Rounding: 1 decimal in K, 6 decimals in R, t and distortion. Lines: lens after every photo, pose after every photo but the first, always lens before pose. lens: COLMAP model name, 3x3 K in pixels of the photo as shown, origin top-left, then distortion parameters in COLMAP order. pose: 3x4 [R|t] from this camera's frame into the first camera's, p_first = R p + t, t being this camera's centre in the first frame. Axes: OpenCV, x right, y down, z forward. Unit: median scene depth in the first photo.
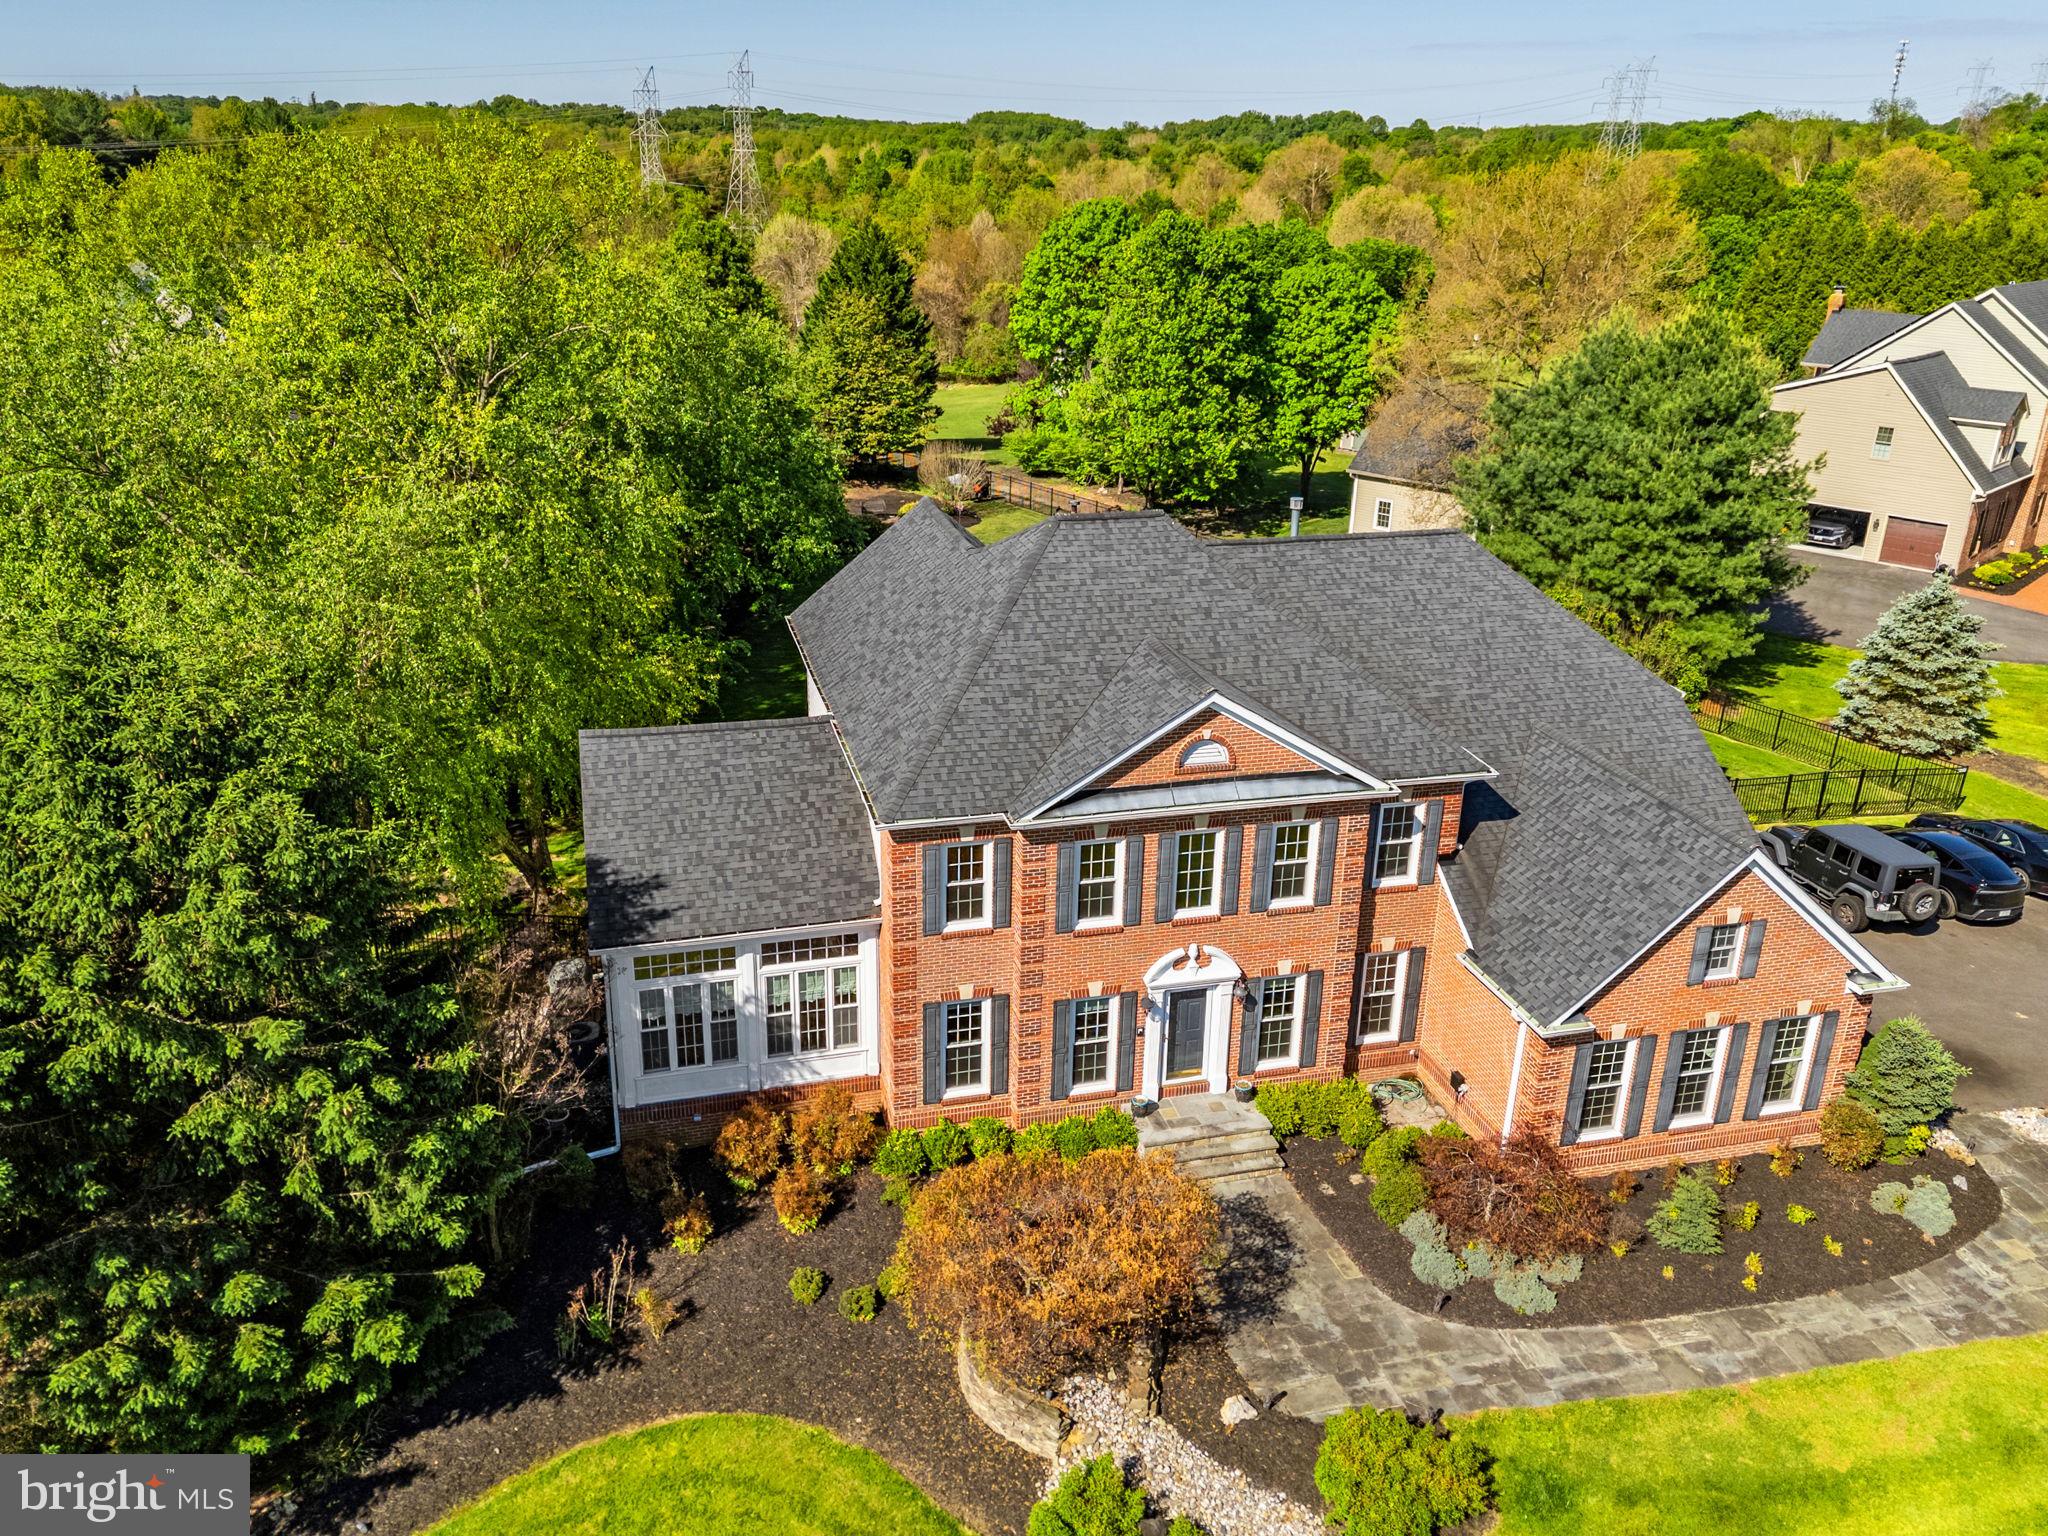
lens RADIAL K [[1556.4, 0, 1028.7], [0, 1556.4, 749.5], [0, 0, 1]] dist [0.067858, -0.056223]
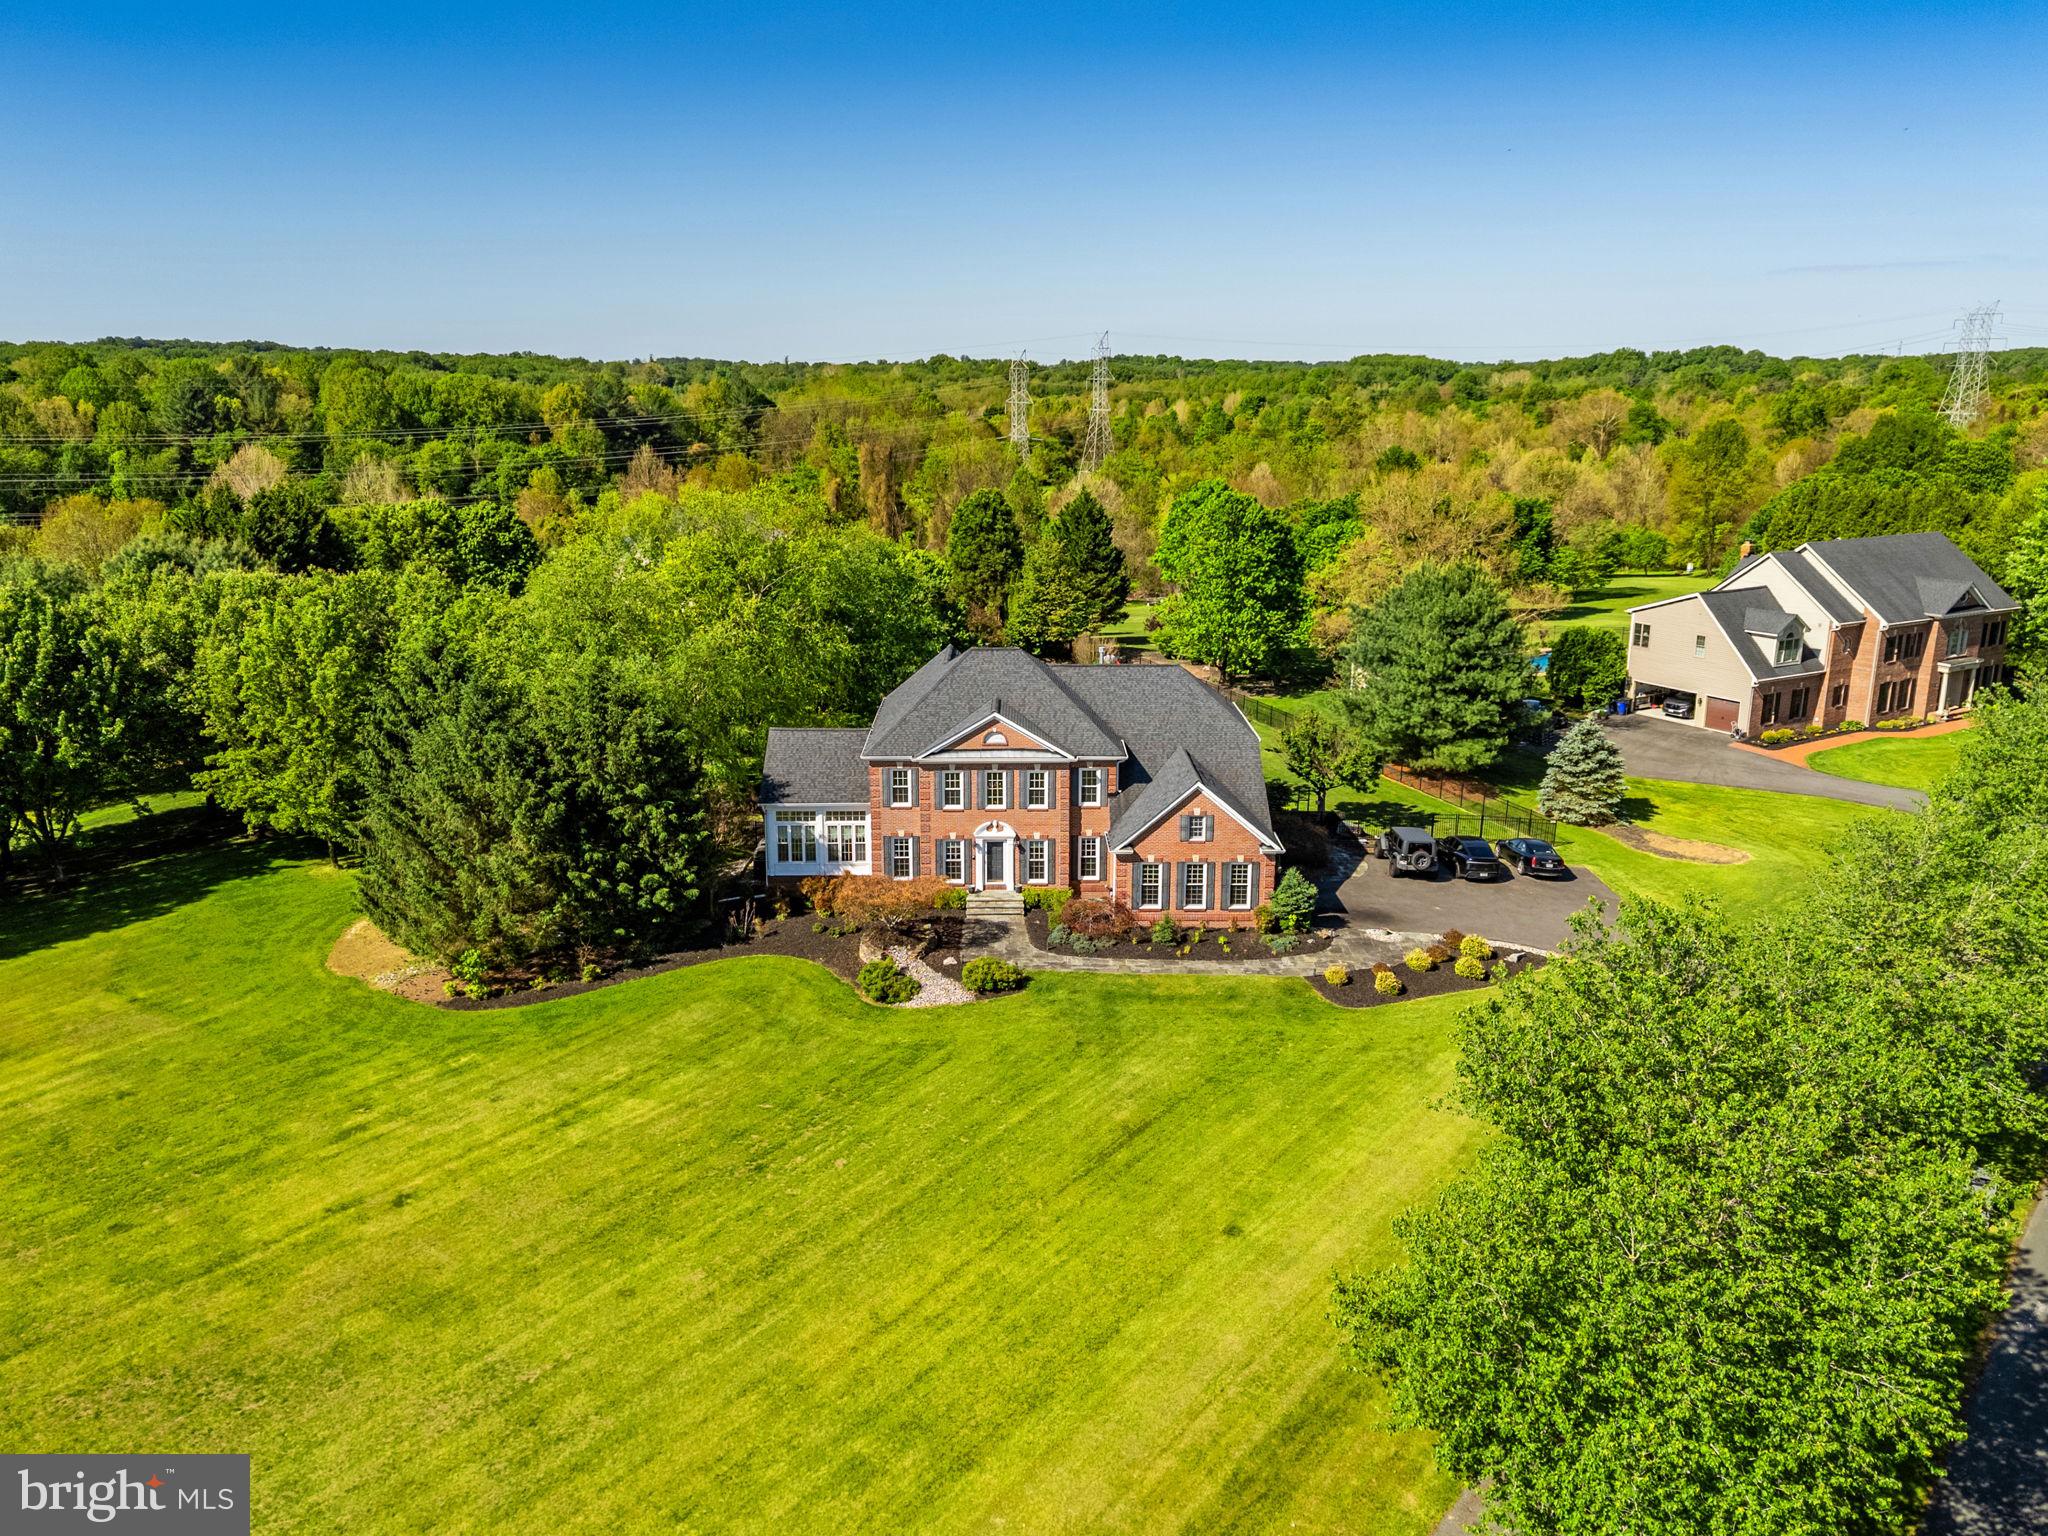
lens RADIAL K [[1556.4, 0, 1039.9], [0, 1556.4, 782.5], [0, 0, 1]] dist [0.067858, -0.056223]
pose [[0.969515, 0.043844, -0.241076, 0.737964], [-0.071001, 0.991919, -0.105143, 0.309144], [0.234518, 0.119054, 0.964794, -1.287864]]
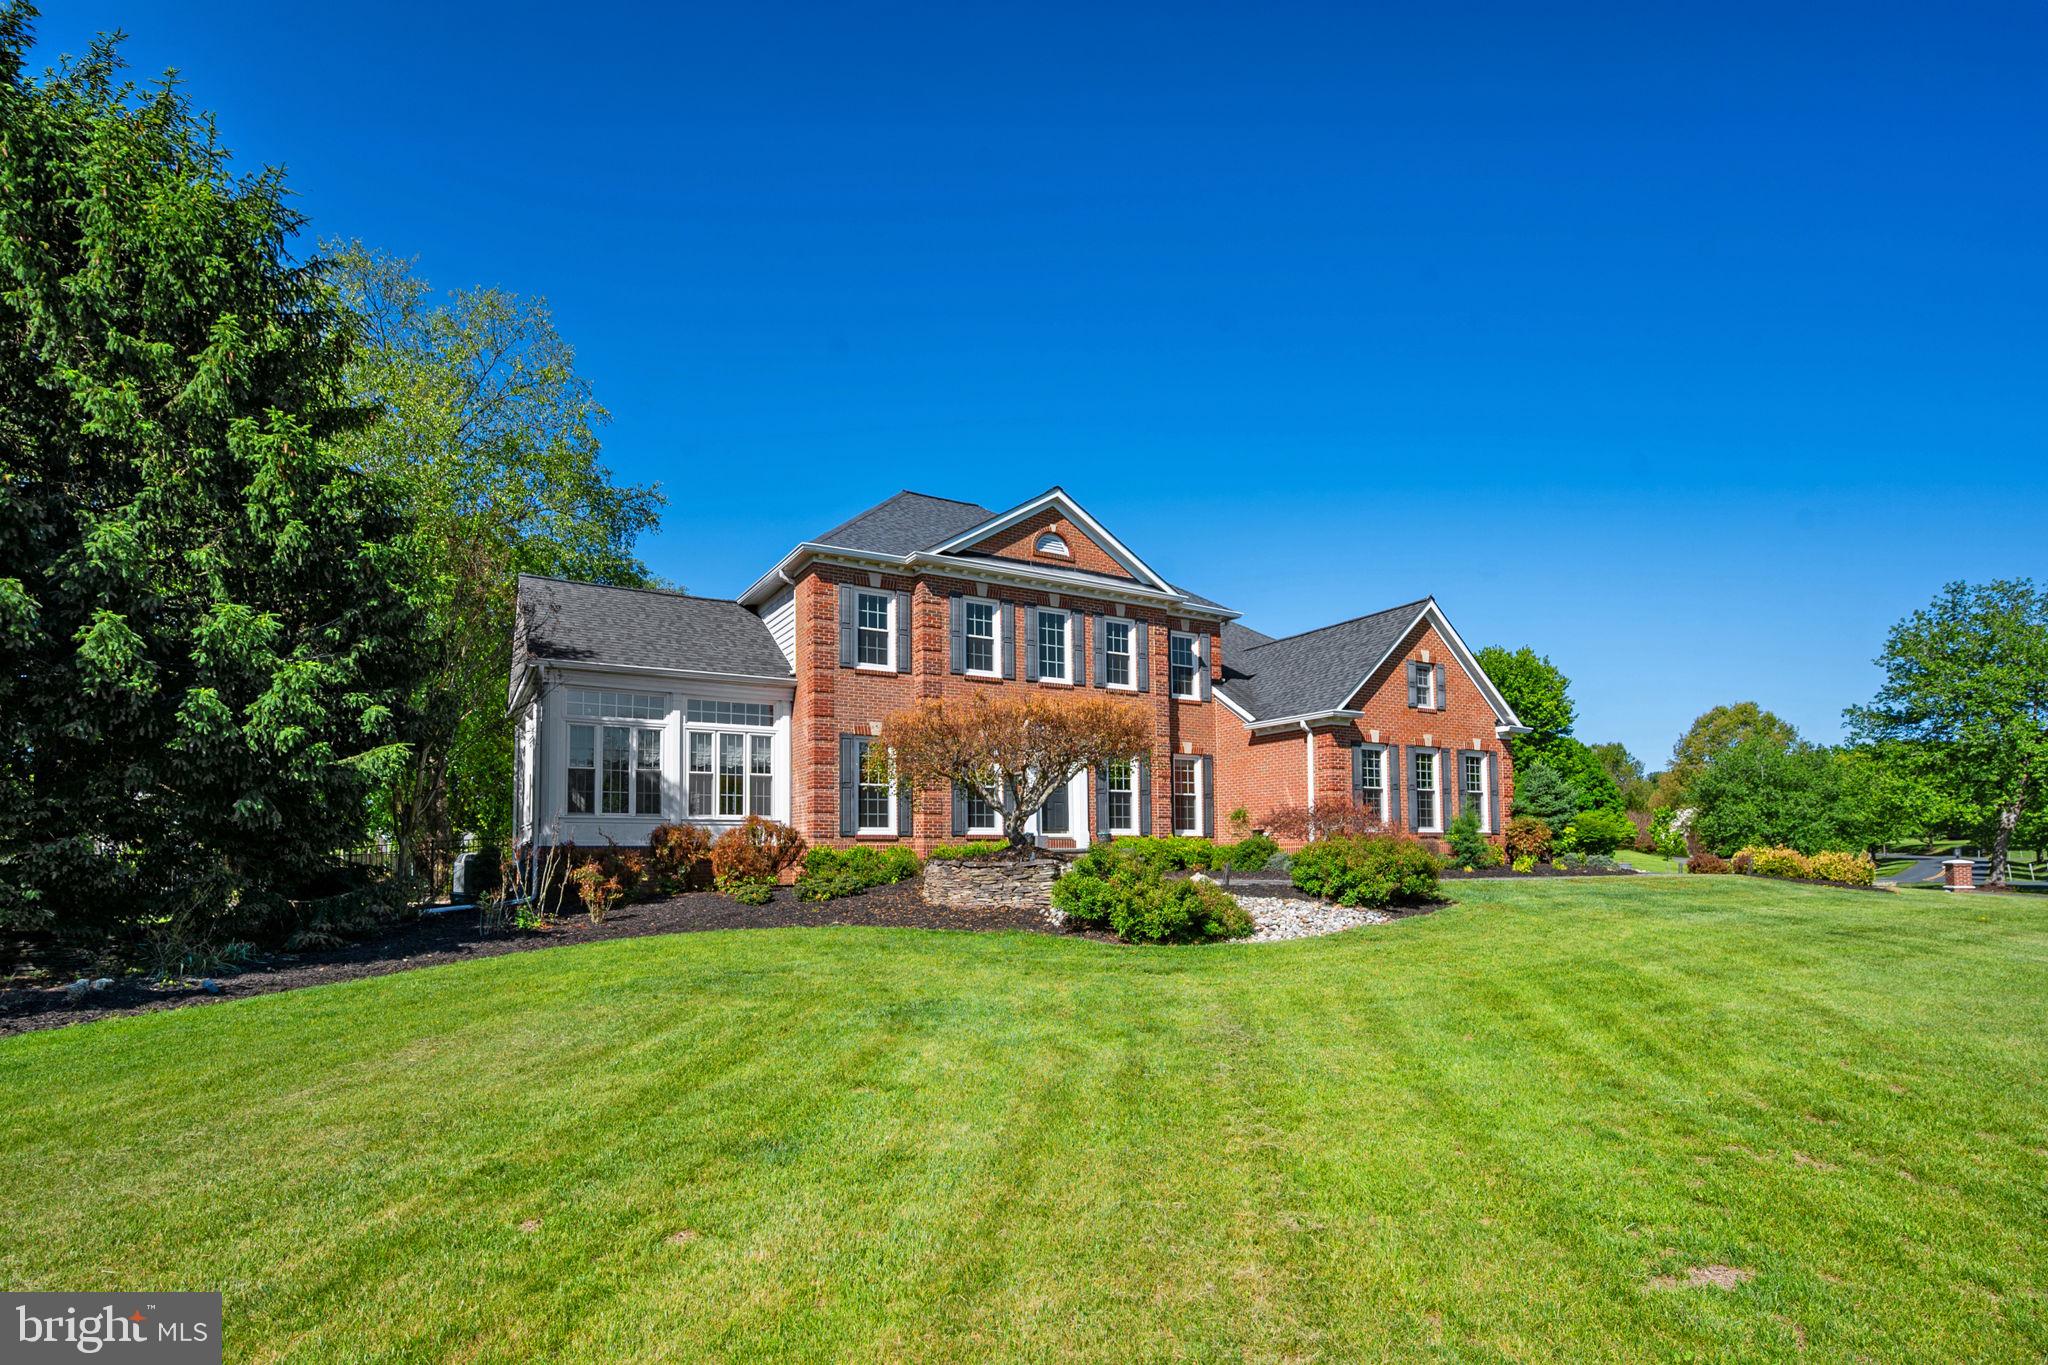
lens RADIAL K [[998.0, 0, 1041.3], [0, 998.0, 810.1], [0, 0, 1]] dist [-0.010689, 0.000350]
pose [[0.959489, -0.020228, 0.281019, -0.127678], [0.132715, 0.912281, -0.387466, 0.497546], [-0.248531, 0.409065, 0.878008, 0.334726]]
